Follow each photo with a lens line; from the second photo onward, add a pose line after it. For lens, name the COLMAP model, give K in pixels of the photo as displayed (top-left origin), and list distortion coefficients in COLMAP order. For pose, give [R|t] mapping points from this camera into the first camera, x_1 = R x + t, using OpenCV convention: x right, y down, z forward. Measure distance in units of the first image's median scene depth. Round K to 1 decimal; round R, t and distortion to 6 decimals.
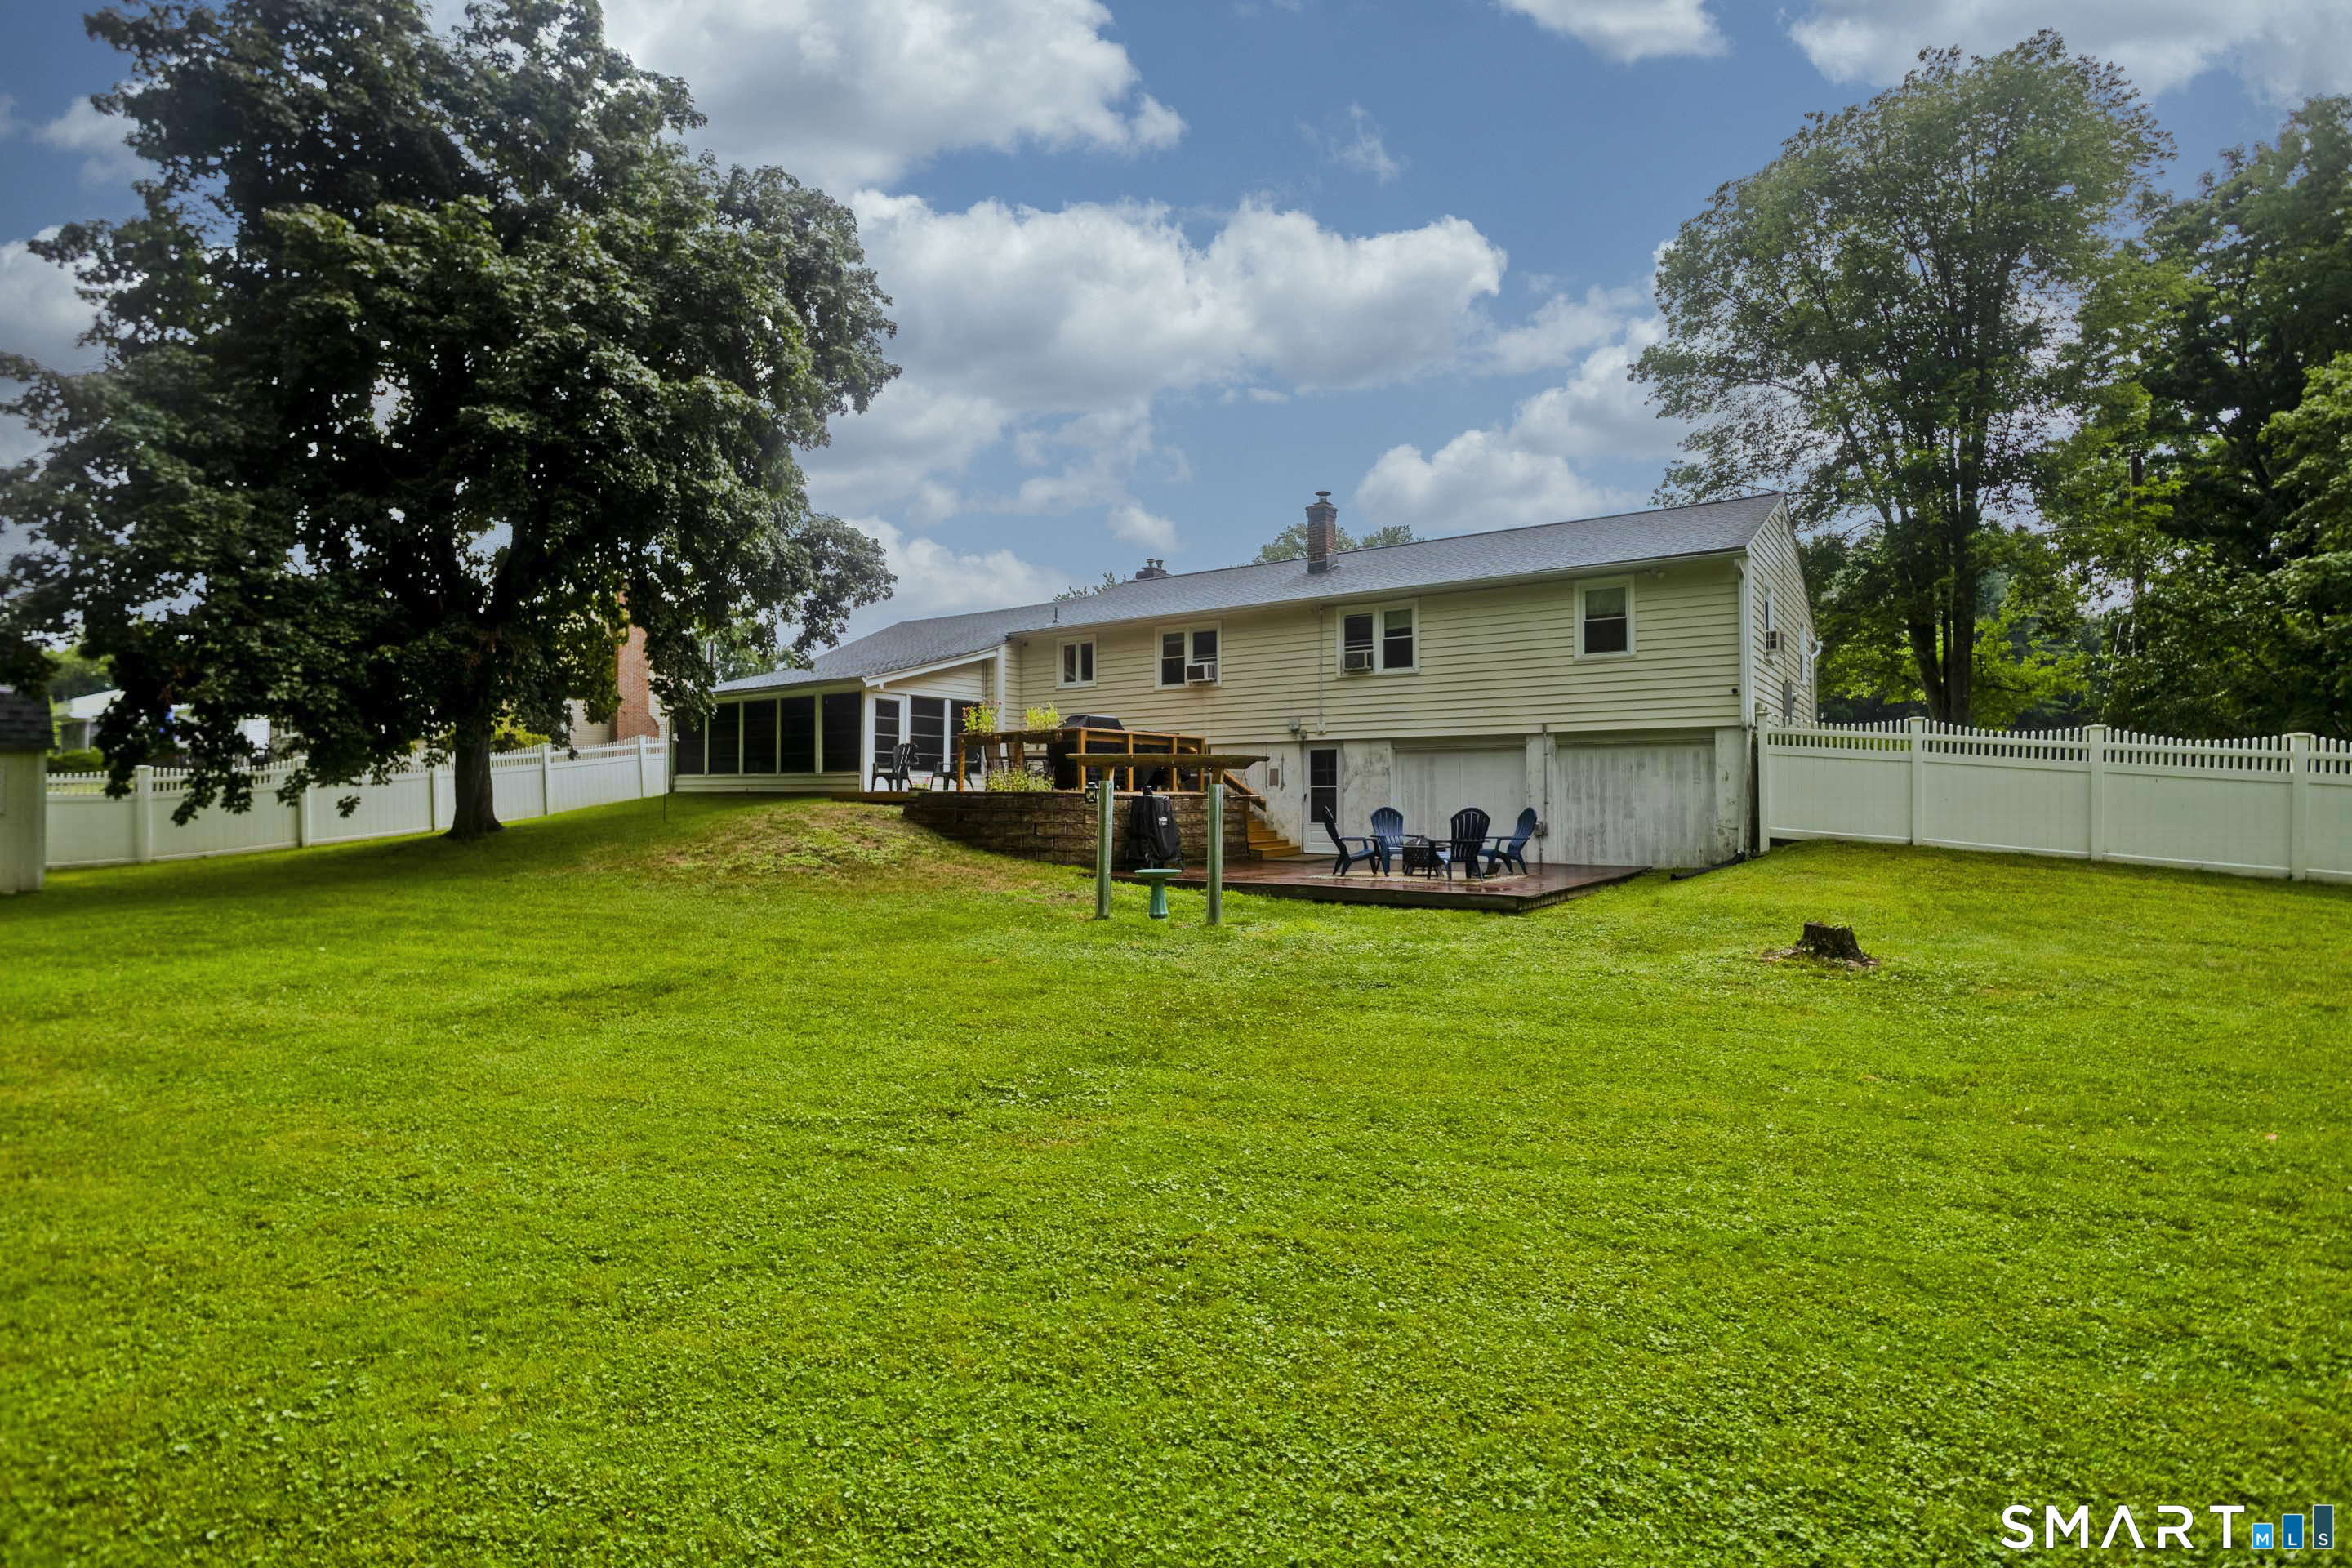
lens RADIAL K [[1147.4, 0, 1176.4], [0, 1147.4, 747.6], [0, 0, 1]] dist [-0.047889, 0.031396]
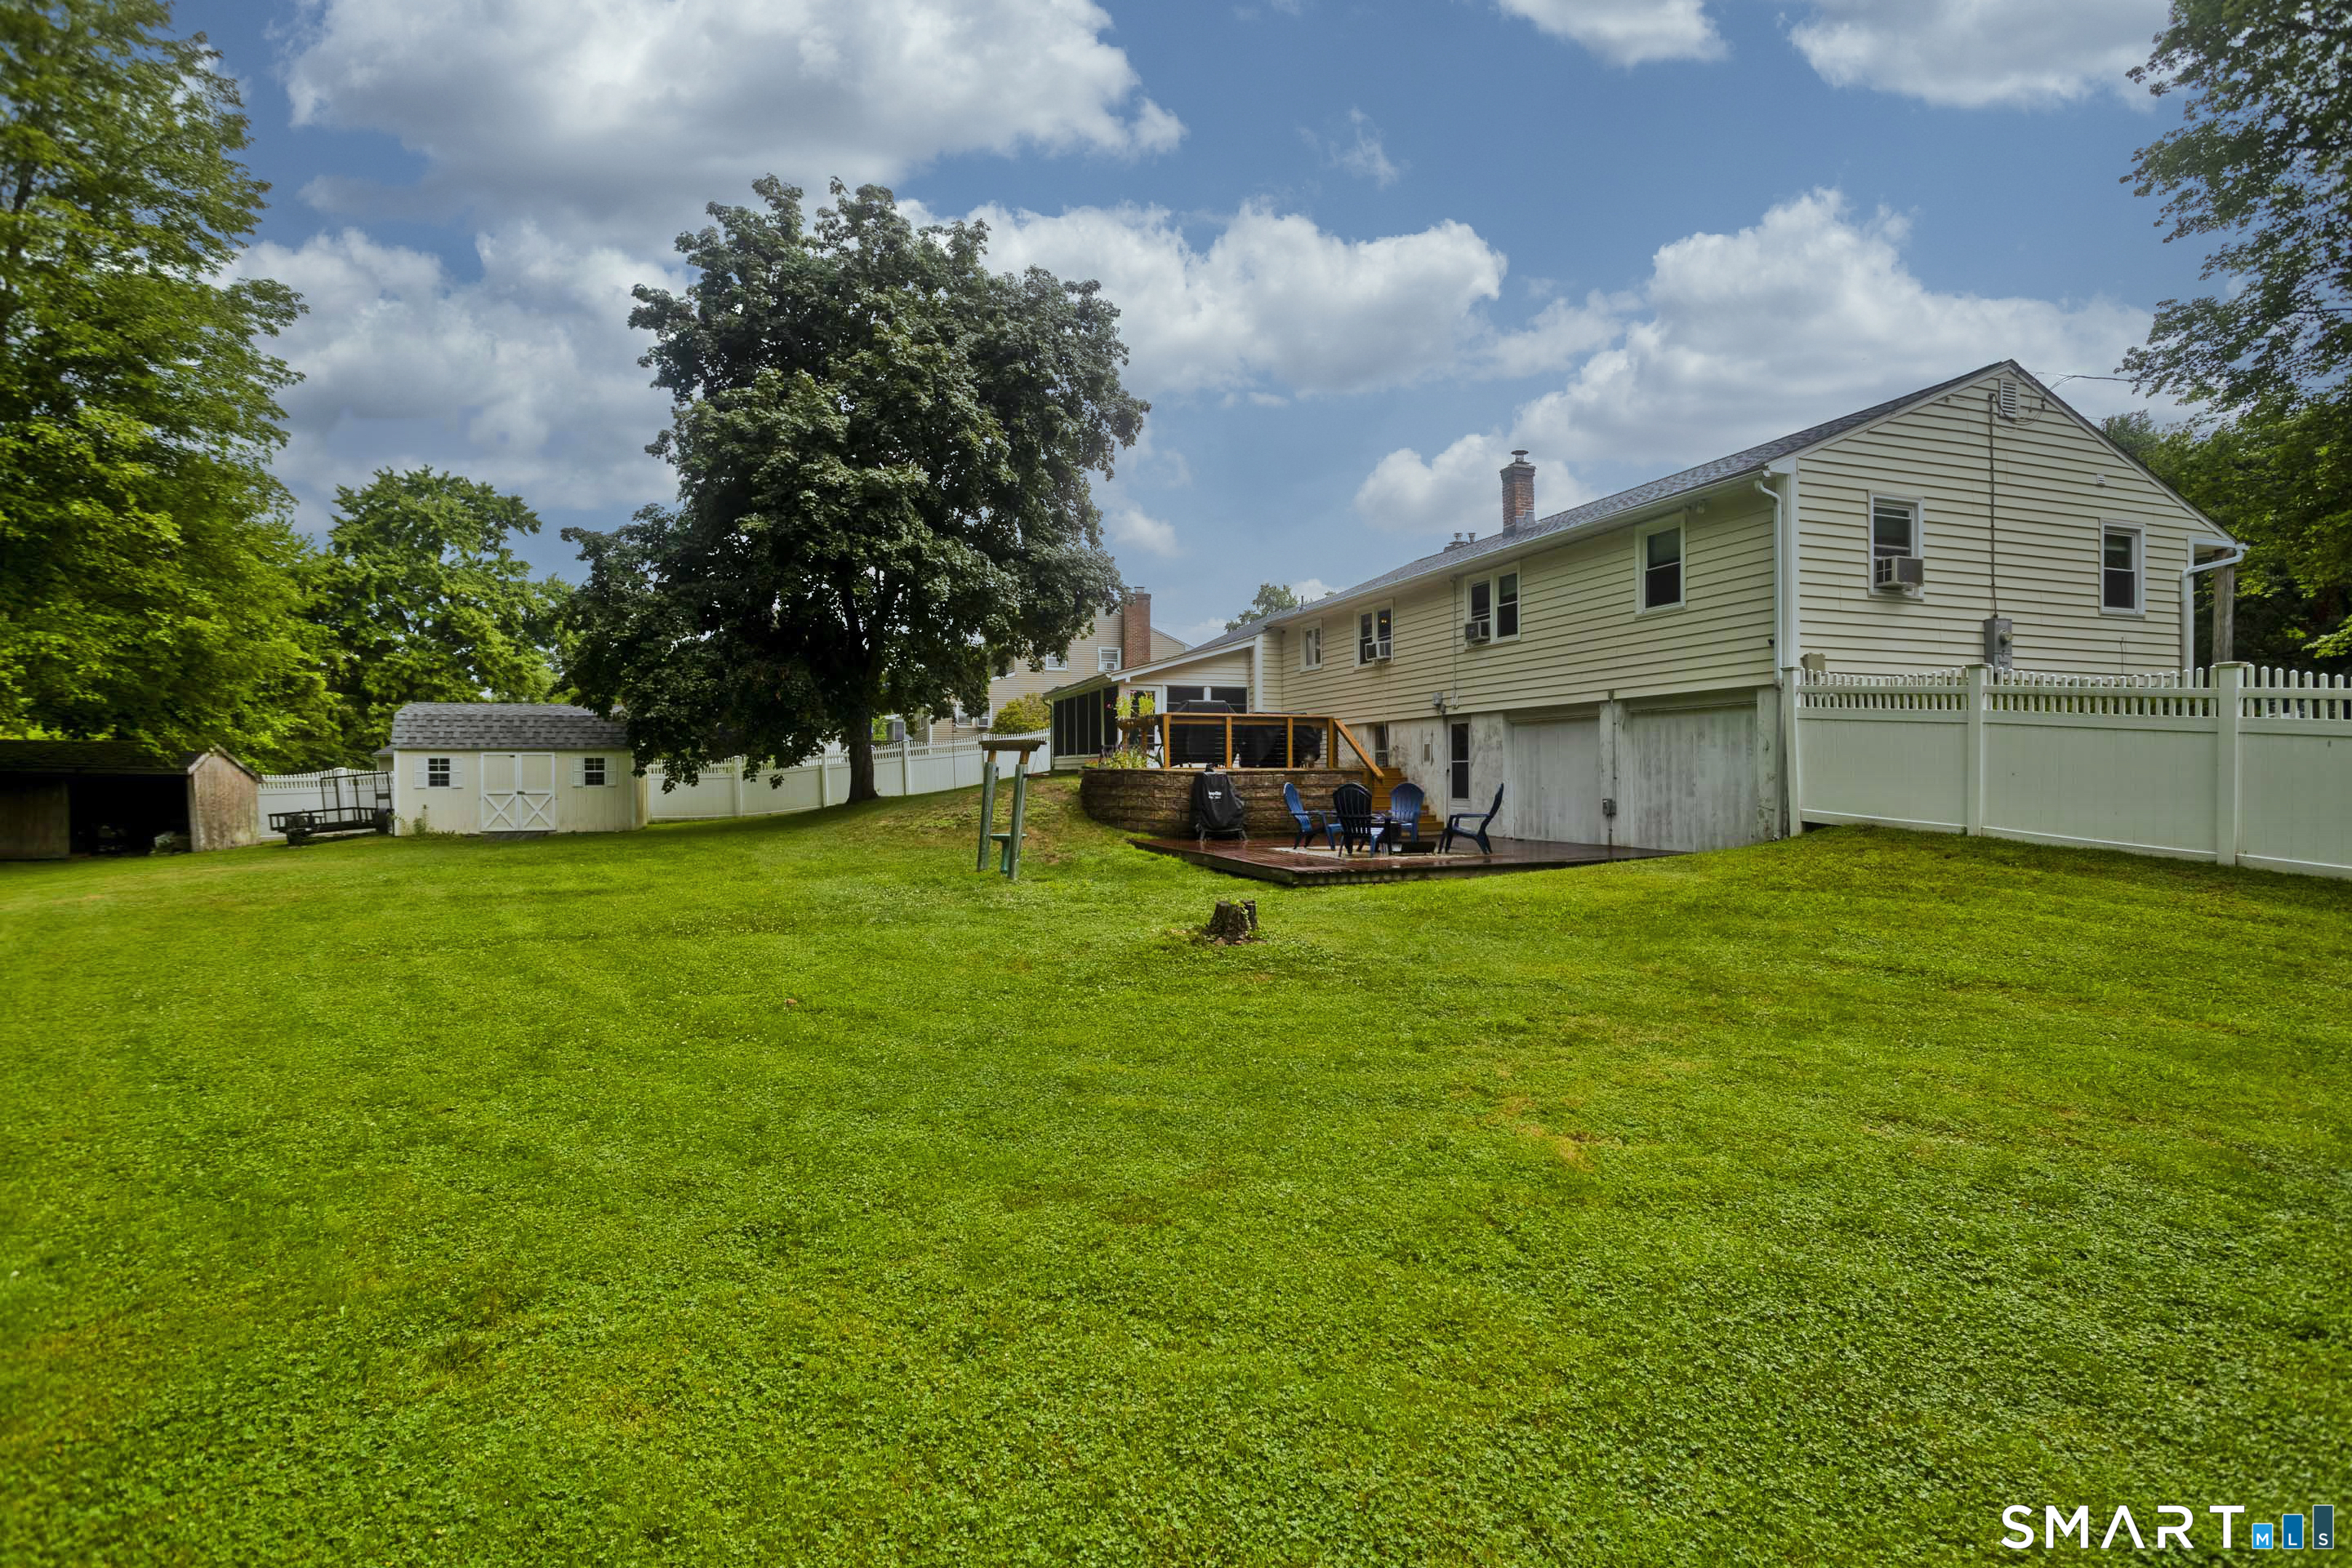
lens RADIAL K [[1147.4, 0, 1176.4], [0, 1147.4, 747.6], [0, 0, 1]] dist [-0.047889, 0.031396]
pose [[0.811118, -0.016856, -0.584640, 0.524122], [0.029960, 0.999470, 0.012749, 0.002561], [0.584115, -0.027857, 0.811193, 0.069462]]
